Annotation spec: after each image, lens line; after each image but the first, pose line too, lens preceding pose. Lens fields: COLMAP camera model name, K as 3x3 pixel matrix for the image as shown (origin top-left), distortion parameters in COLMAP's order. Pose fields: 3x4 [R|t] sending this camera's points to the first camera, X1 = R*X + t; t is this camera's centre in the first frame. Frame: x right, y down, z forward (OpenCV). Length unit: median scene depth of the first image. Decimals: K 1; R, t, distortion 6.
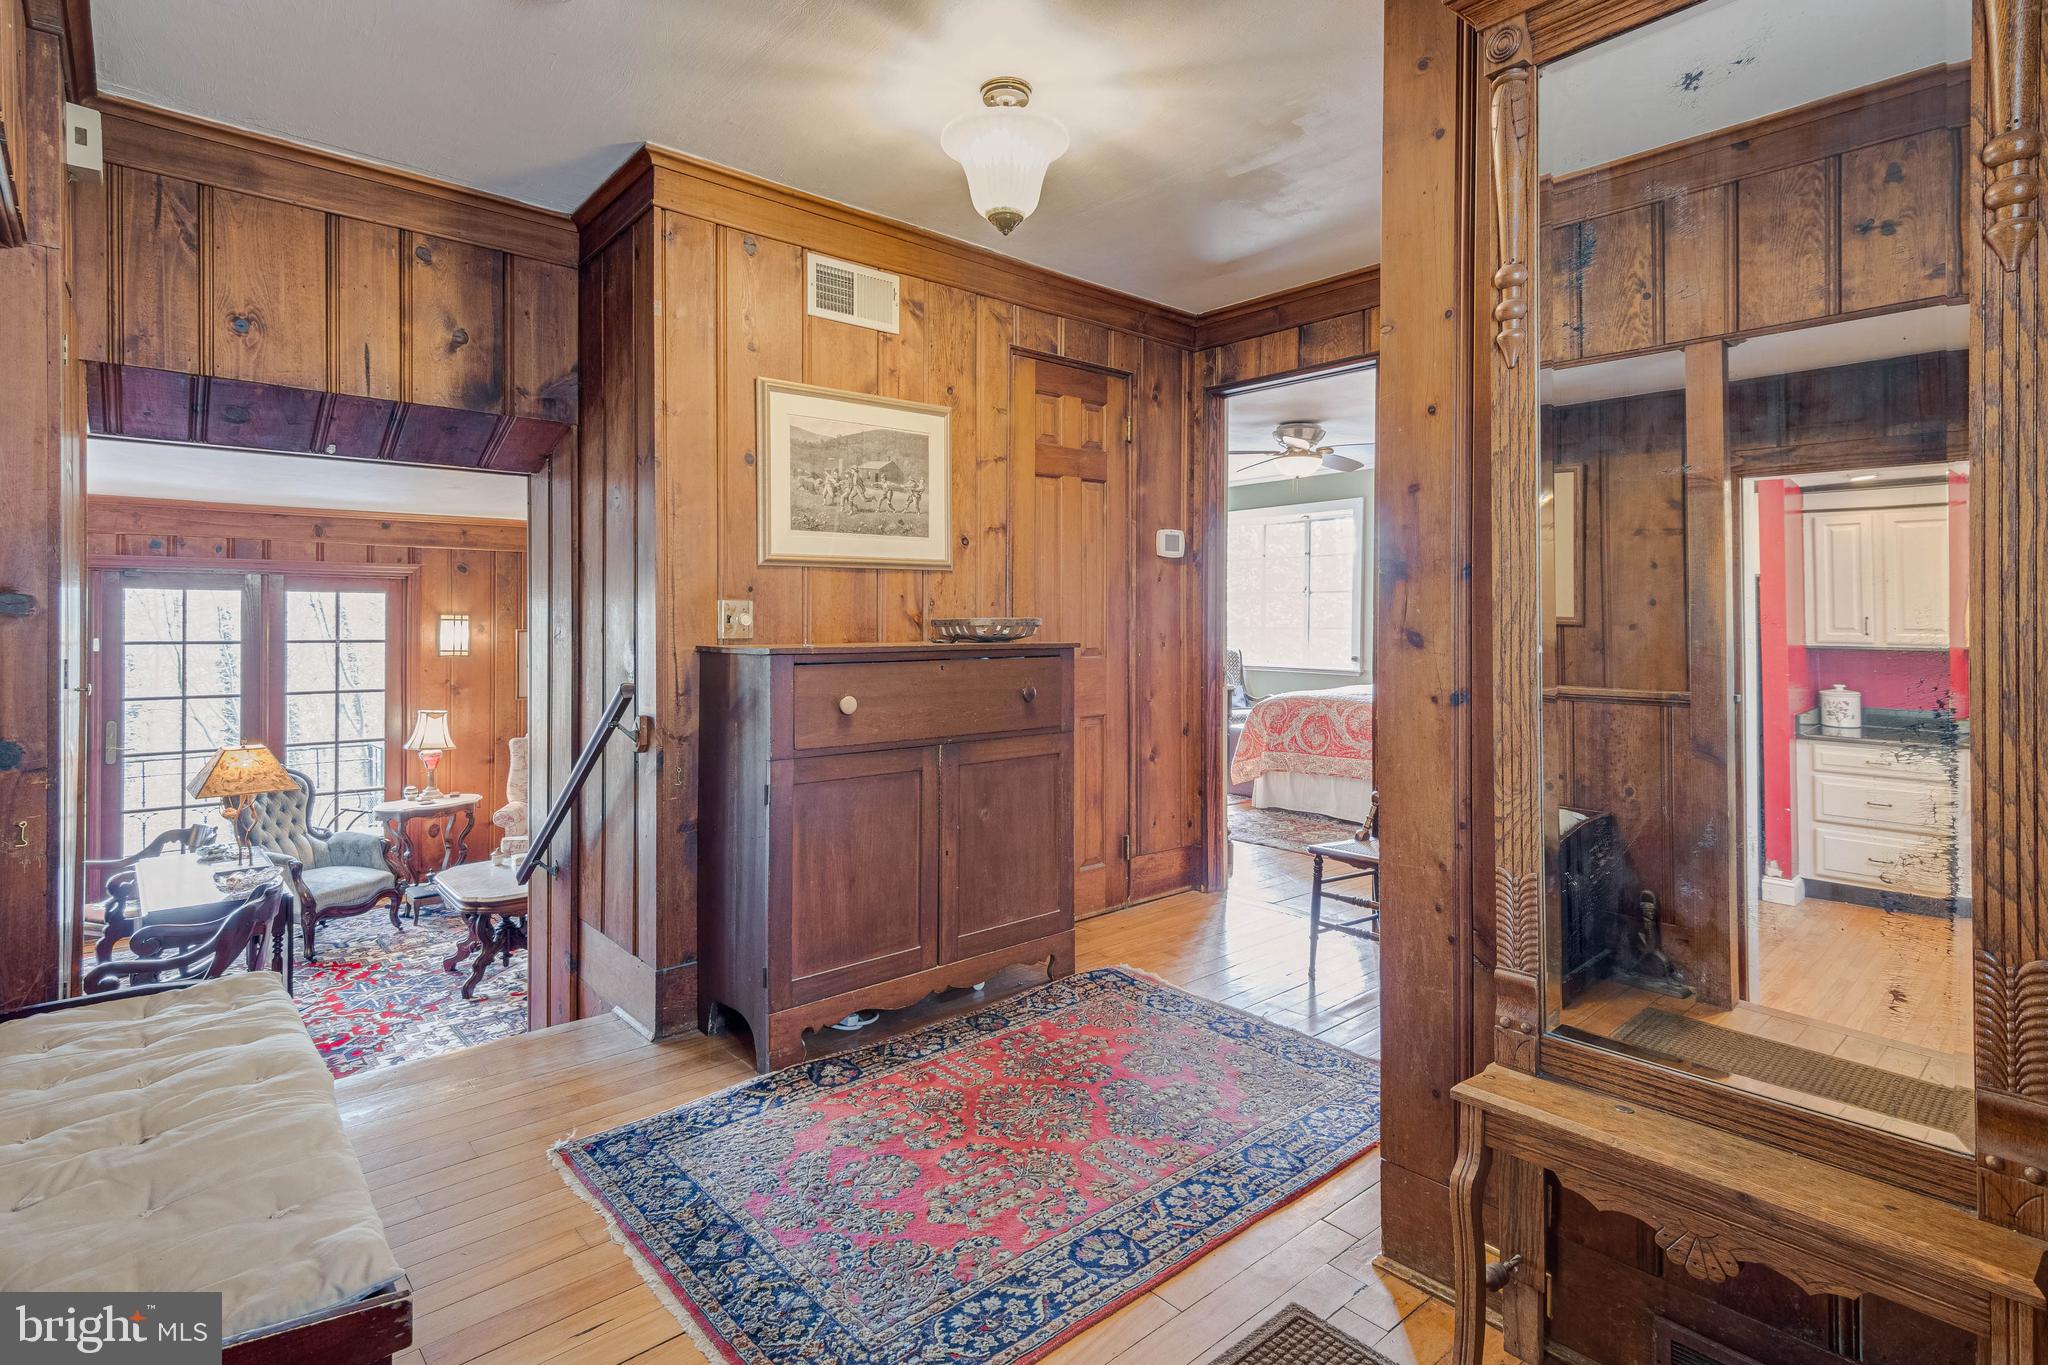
lens RADIAL K [[1034.0, 0, 944.9], [0, 1034.0, 625.4], [0, 0, 1]] dist [0.015180, -0.011592]
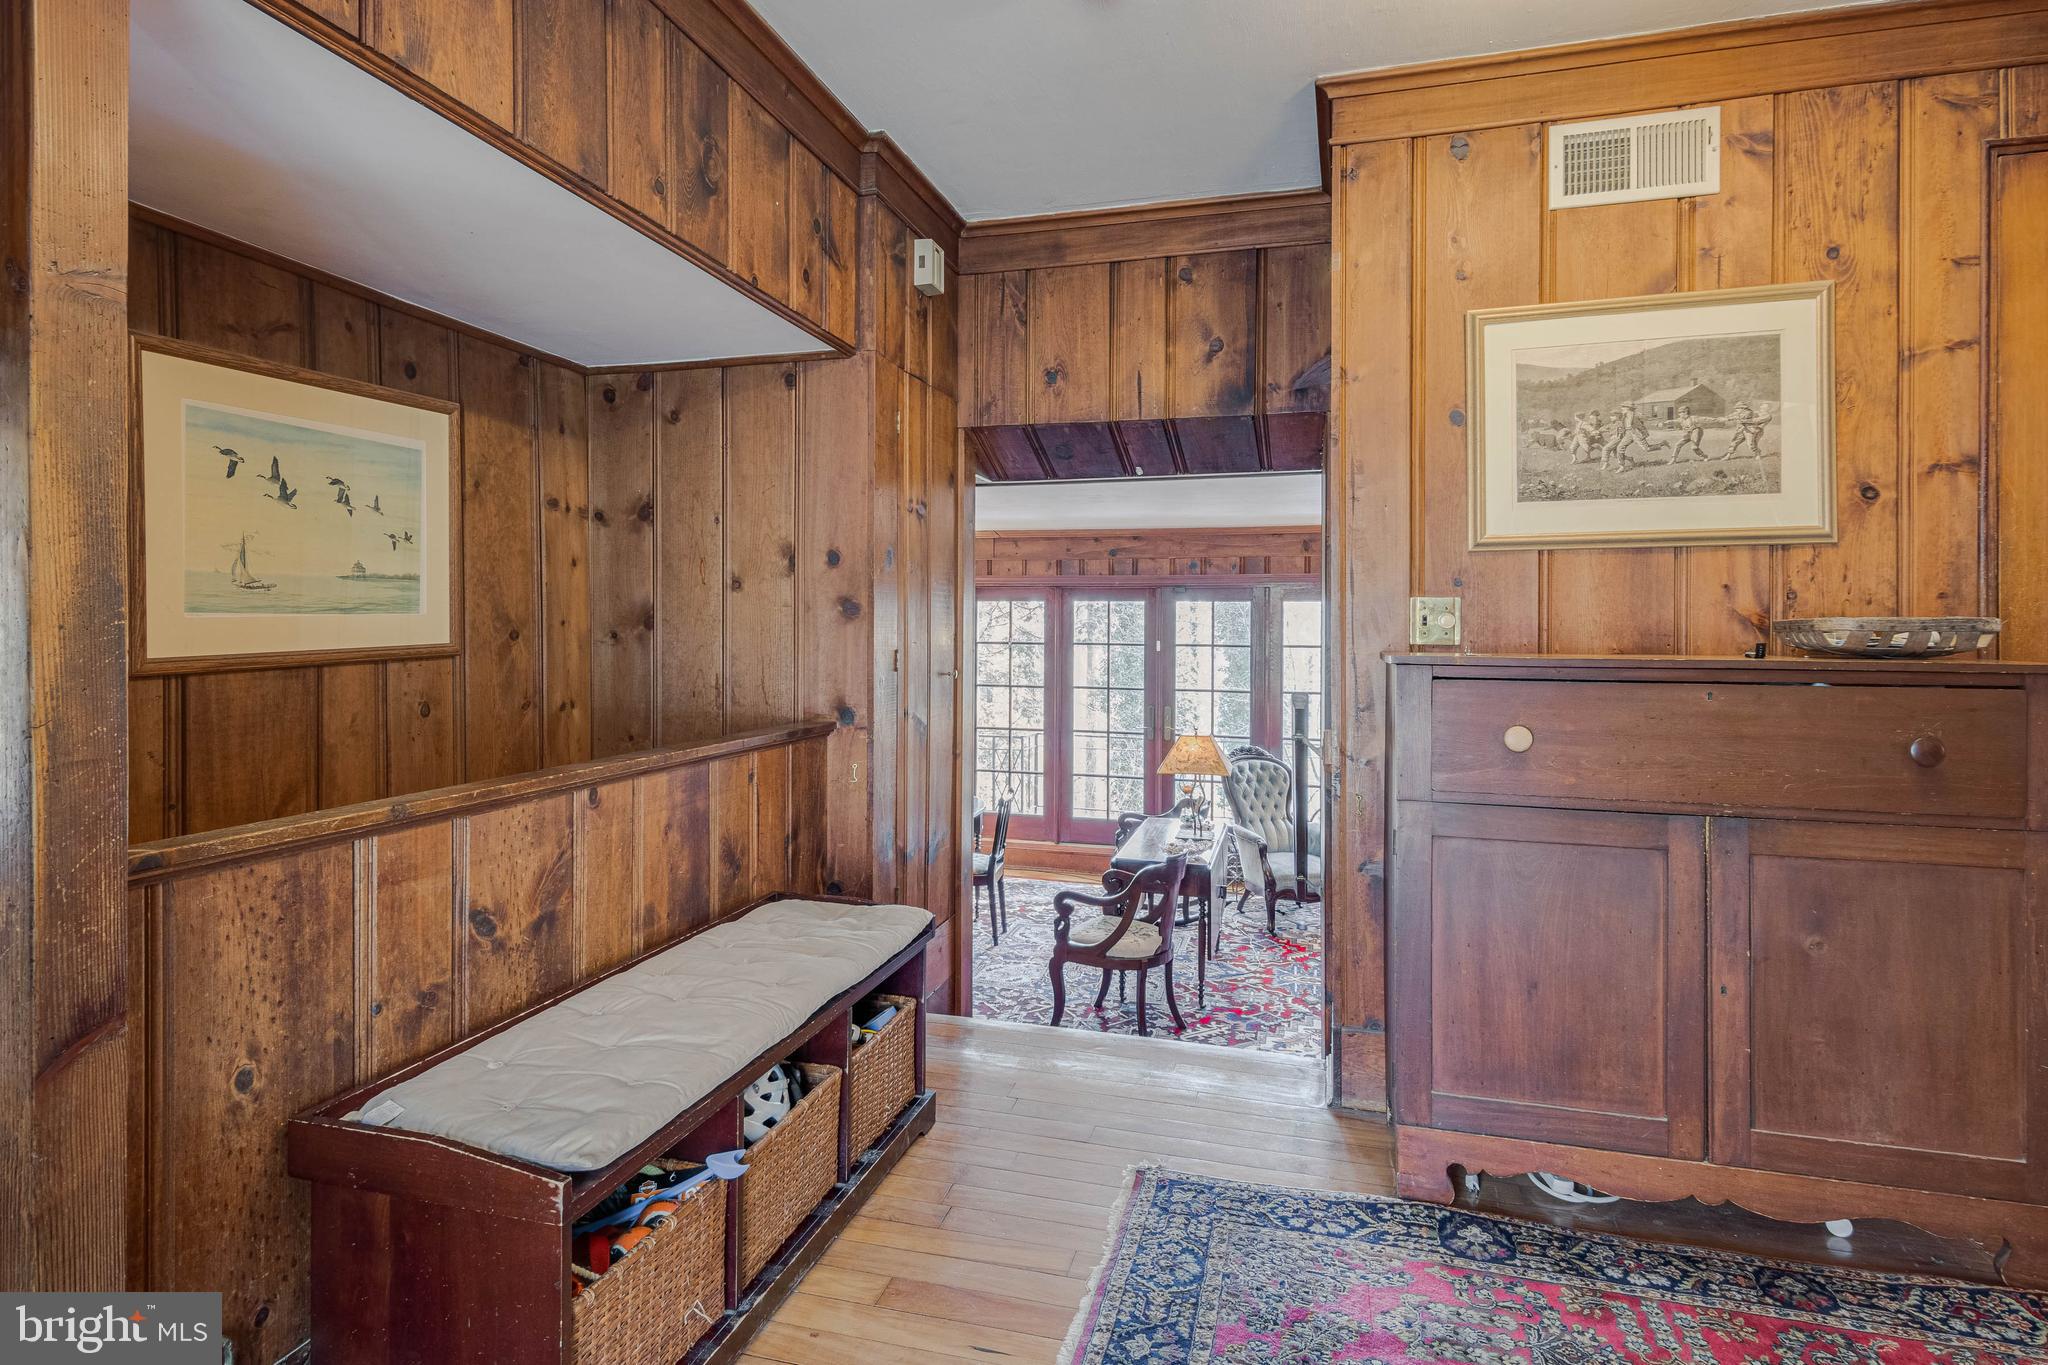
lens RADIAL K [[1034.0, 0, 1015.2], [0, 1034.0, 628.5], [0, 0, 1]] dist [0.015180, -0.011592]
pose [[0.564307, 0.002852, -0.825560, 0.270693], [-0.009631, 0.999949, -0.003129, 0.005654], [0.825509, 0.009717, 0.564306, 0.272183]]
